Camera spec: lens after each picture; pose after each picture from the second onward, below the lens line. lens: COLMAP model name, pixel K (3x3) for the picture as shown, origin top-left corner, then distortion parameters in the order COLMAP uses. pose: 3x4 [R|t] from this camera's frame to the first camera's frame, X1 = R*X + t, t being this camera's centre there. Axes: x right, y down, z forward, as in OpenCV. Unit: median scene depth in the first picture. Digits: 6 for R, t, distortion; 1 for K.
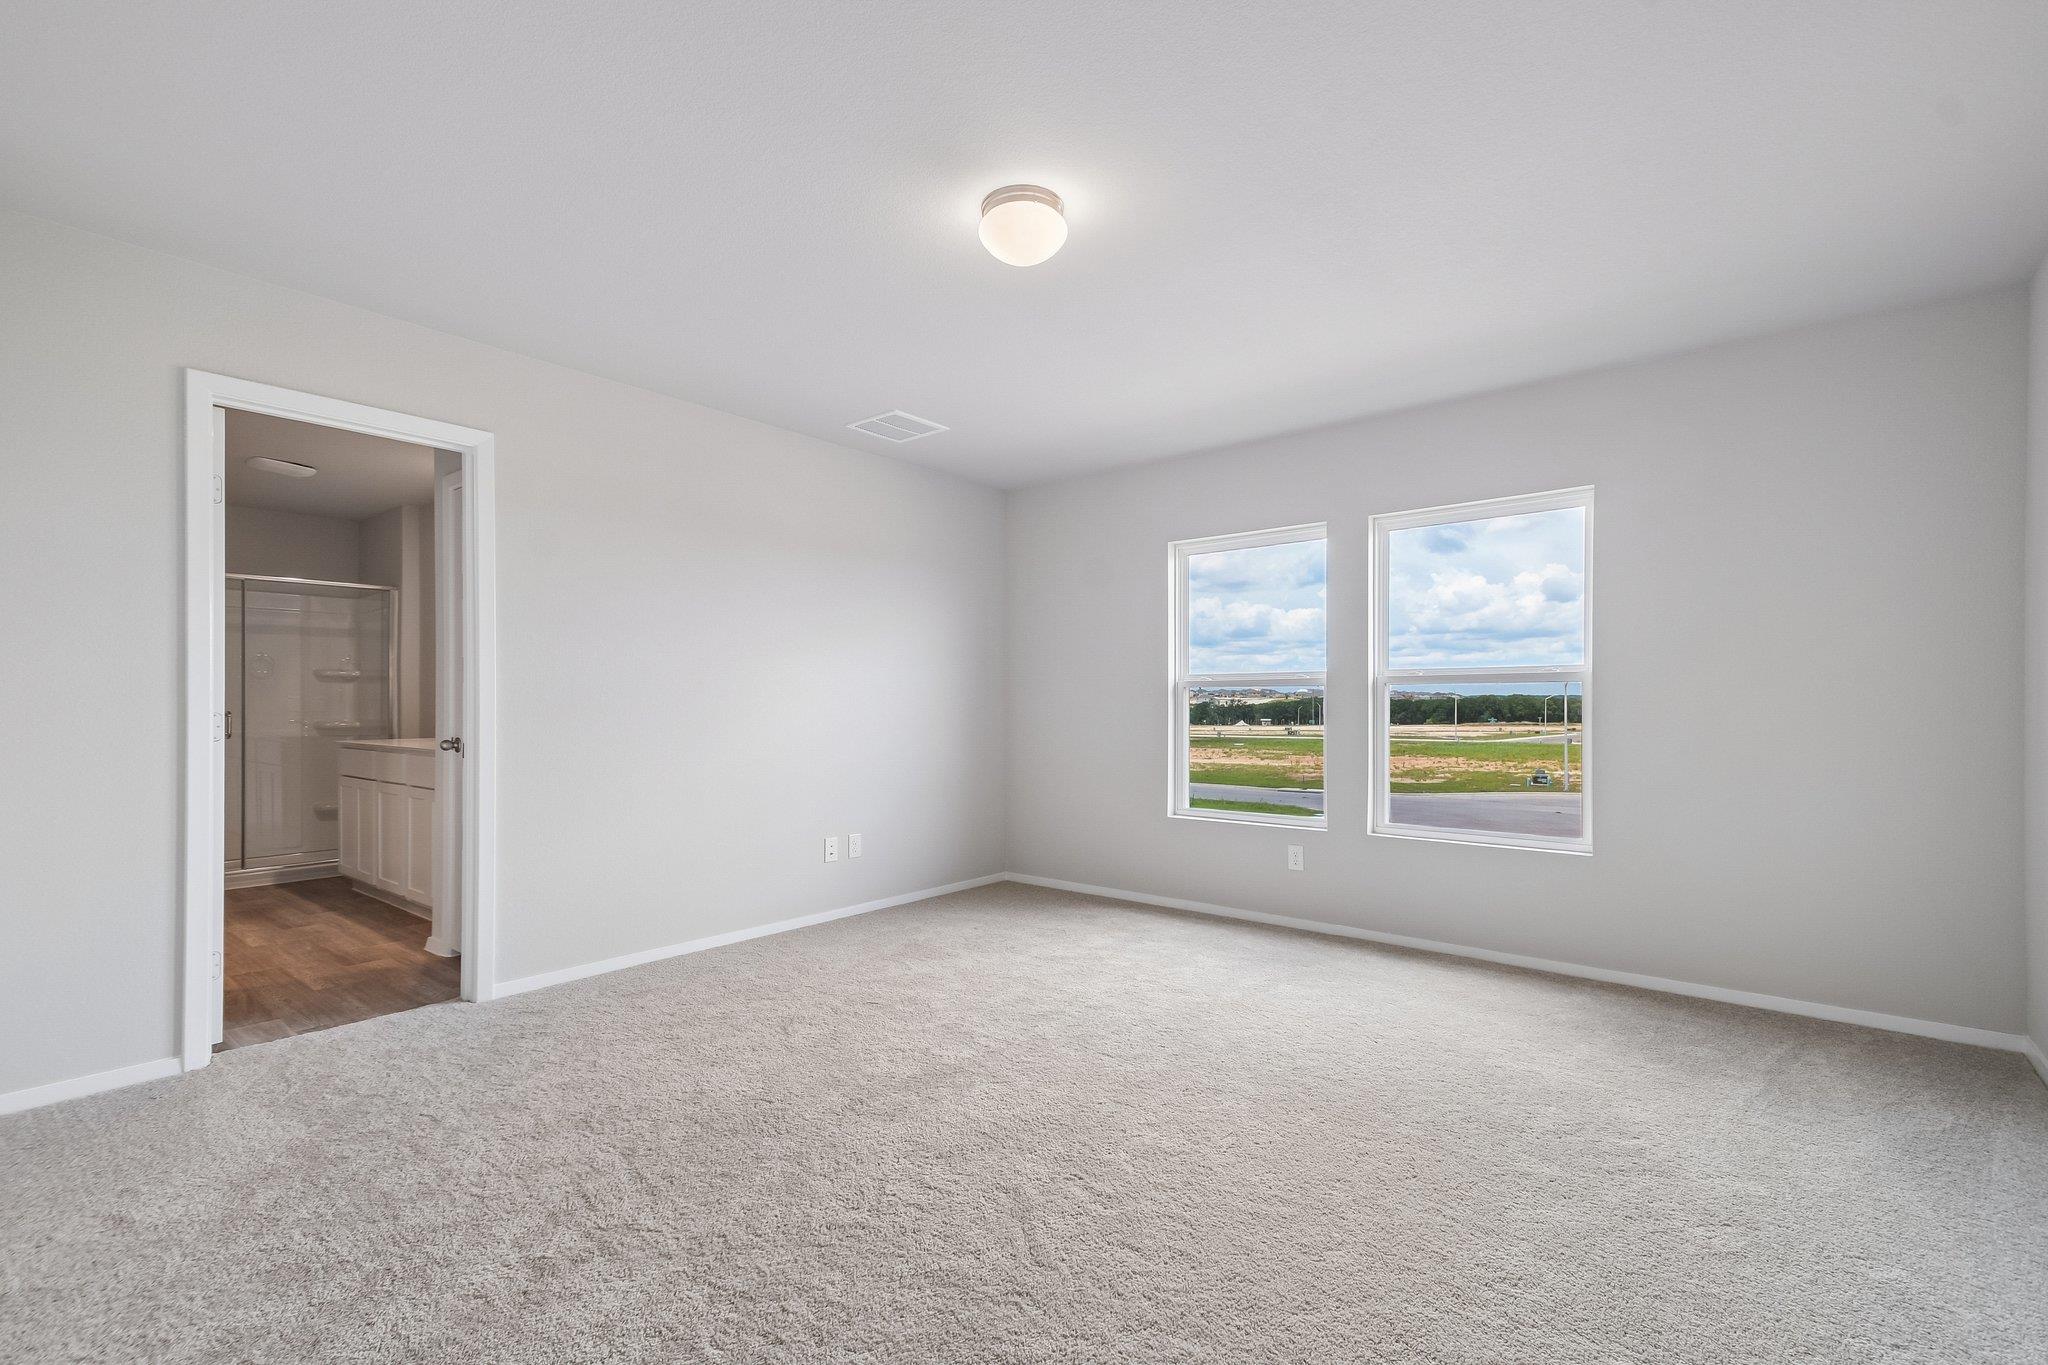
lens RADIAL K [[910.1, 0, 1018.2], [0, 910.1, 692.7], [0, 0, 1]] dist [0.028117, -0.007790]
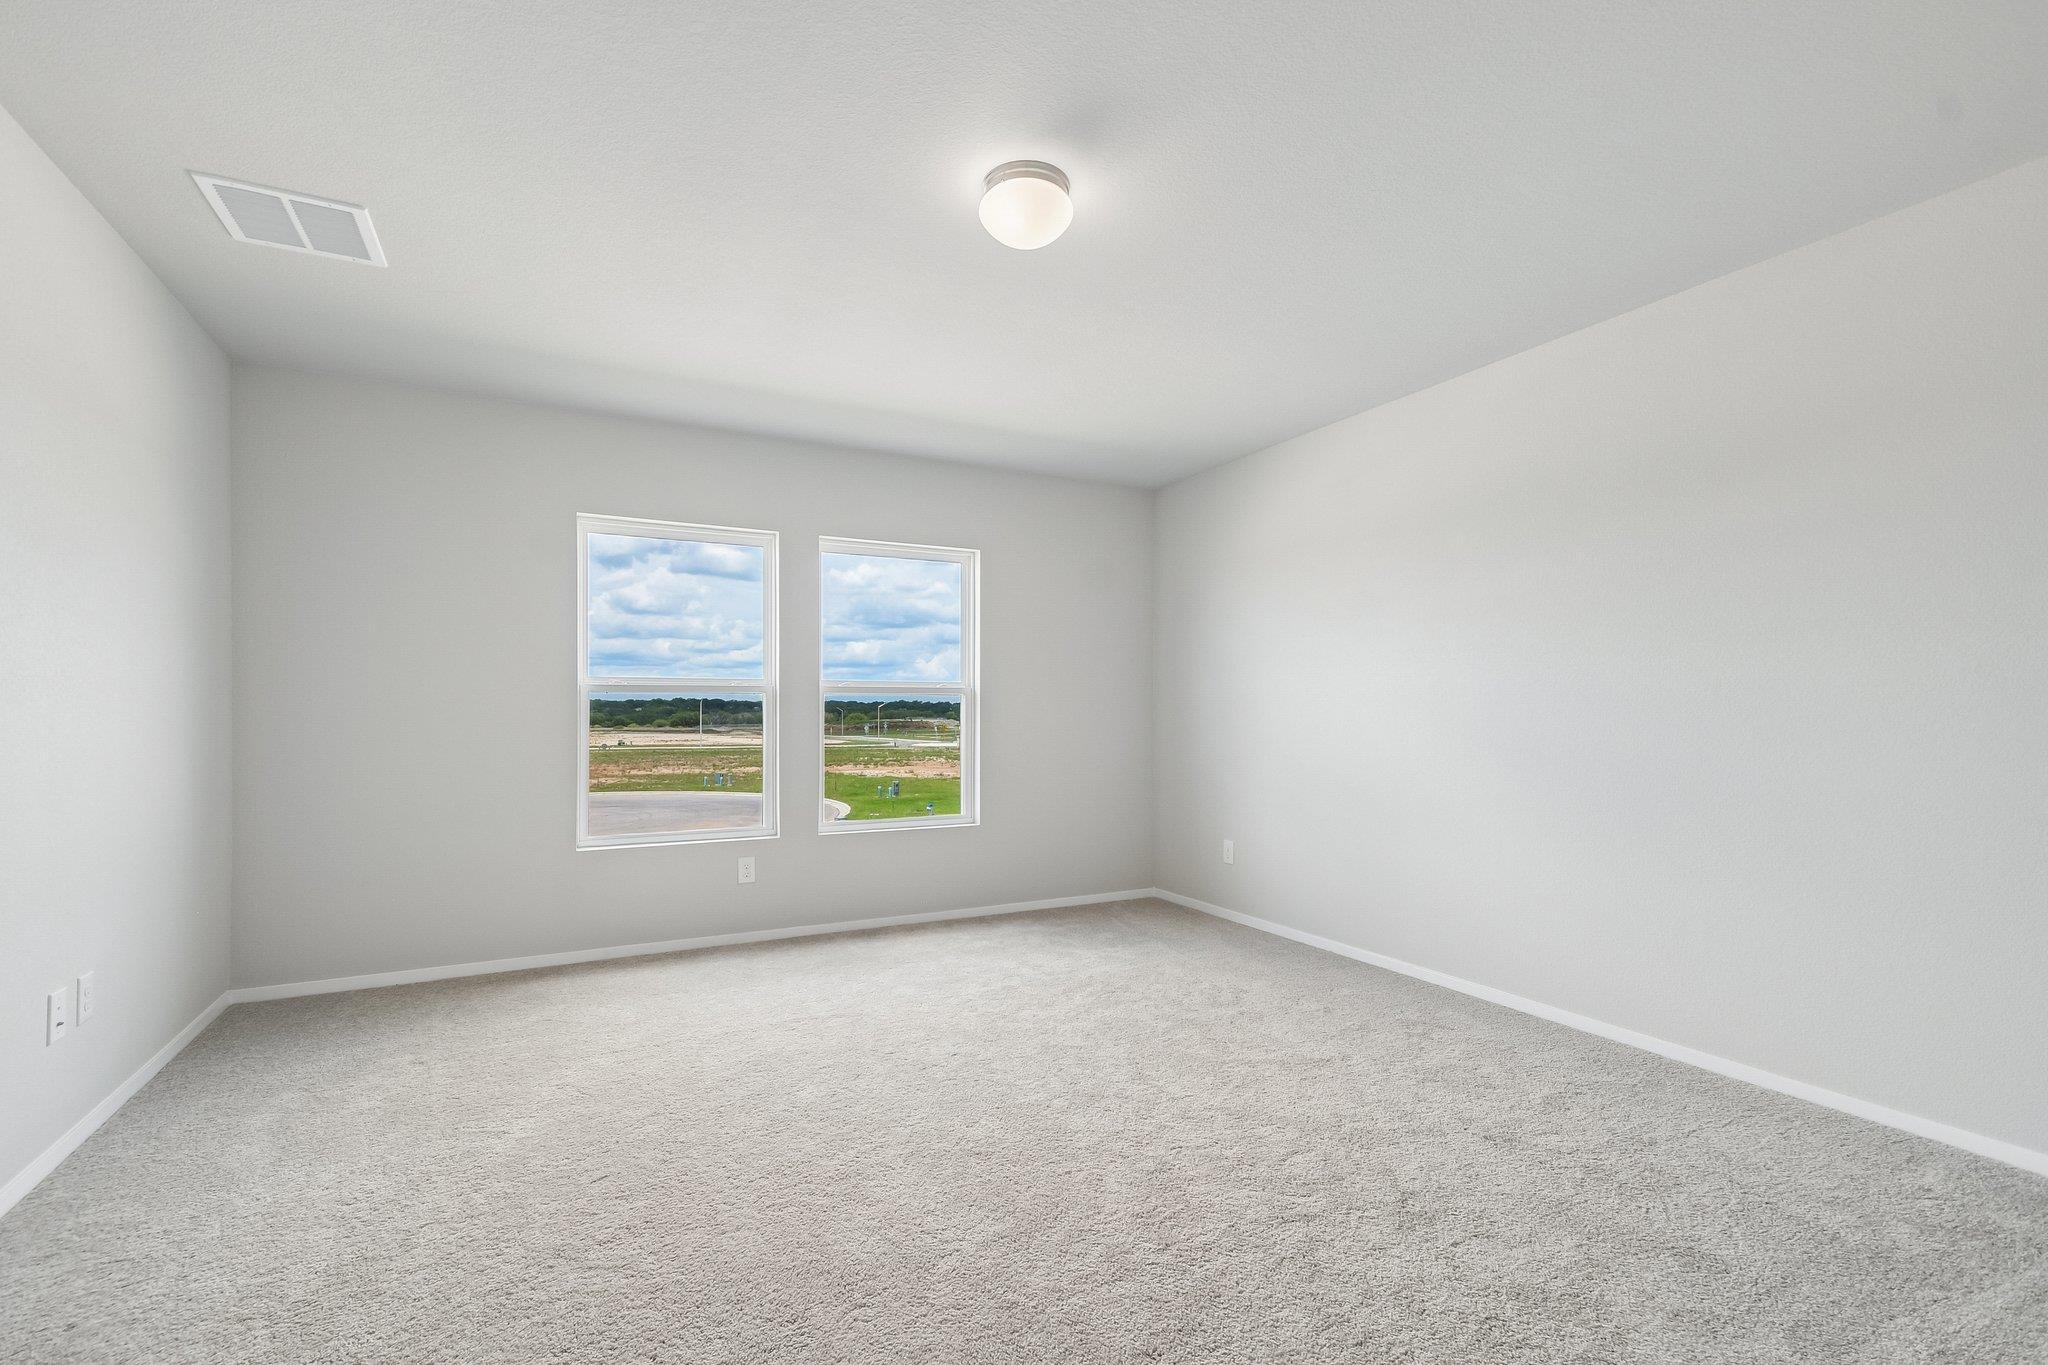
lens RADIAL K [[910.1, 0, 1028.2], [0, 910.1, 684.2], [0, 0, 1]] dist [0.028117, -0.007790]
pose [[0.391415, 0.024995, 0.919875, -0.480193], [-0.007702, 0.999685, -0.023887, 0.006979], [-0.920182, 0.002265, 0.391484, 0.358225]]
